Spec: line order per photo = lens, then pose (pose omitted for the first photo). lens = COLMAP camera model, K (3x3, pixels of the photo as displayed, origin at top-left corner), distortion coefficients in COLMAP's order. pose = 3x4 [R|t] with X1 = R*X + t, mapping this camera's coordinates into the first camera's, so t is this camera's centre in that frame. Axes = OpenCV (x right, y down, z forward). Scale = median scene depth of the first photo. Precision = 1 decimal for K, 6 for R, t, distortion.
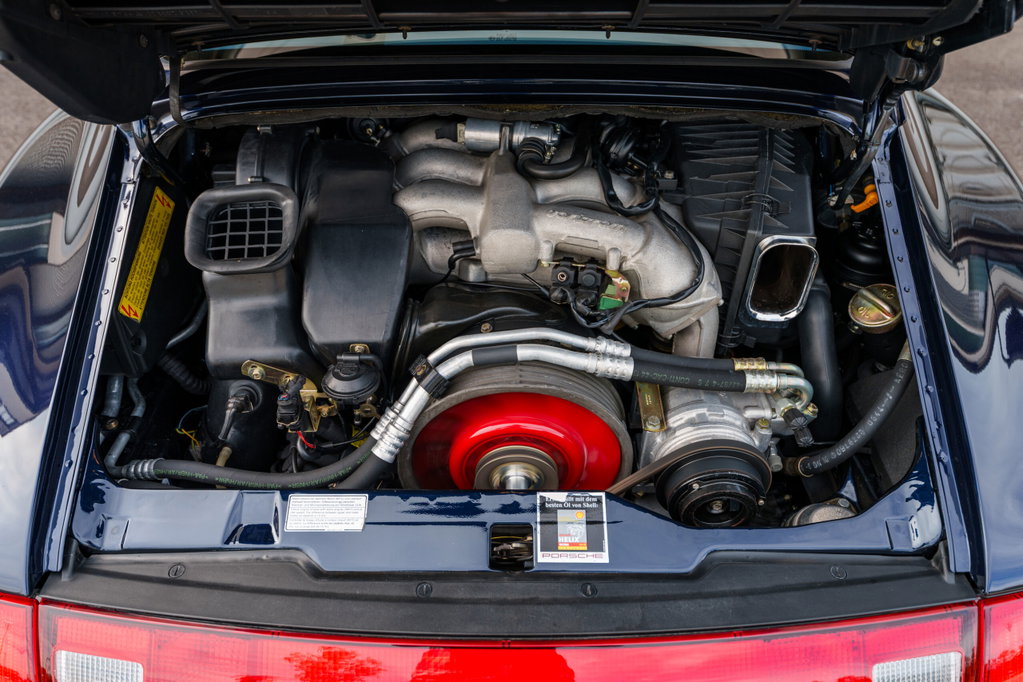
lens RADIAL K [[691.3, 0, 493.5], [0, 691.3, 344.7], [0, 0, 1]] dist [-0.002976, 0.001217]
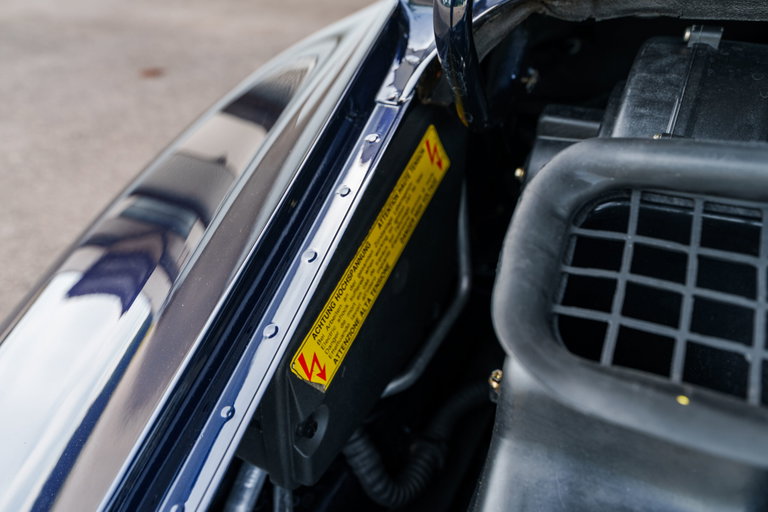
lens RADIAL K [[519.0, 0, 384.6], [0, 519.0, 256.6], [0, 0, 1]] dist [-0.002976, 0.001217]
pose [[0.886108, 0.255804, -0.386494, -0.336715], [-0.286115, 0.957944, -0.021950, -0.113269], [0.364625, 0.130032, 0.922031, 0.628078]]
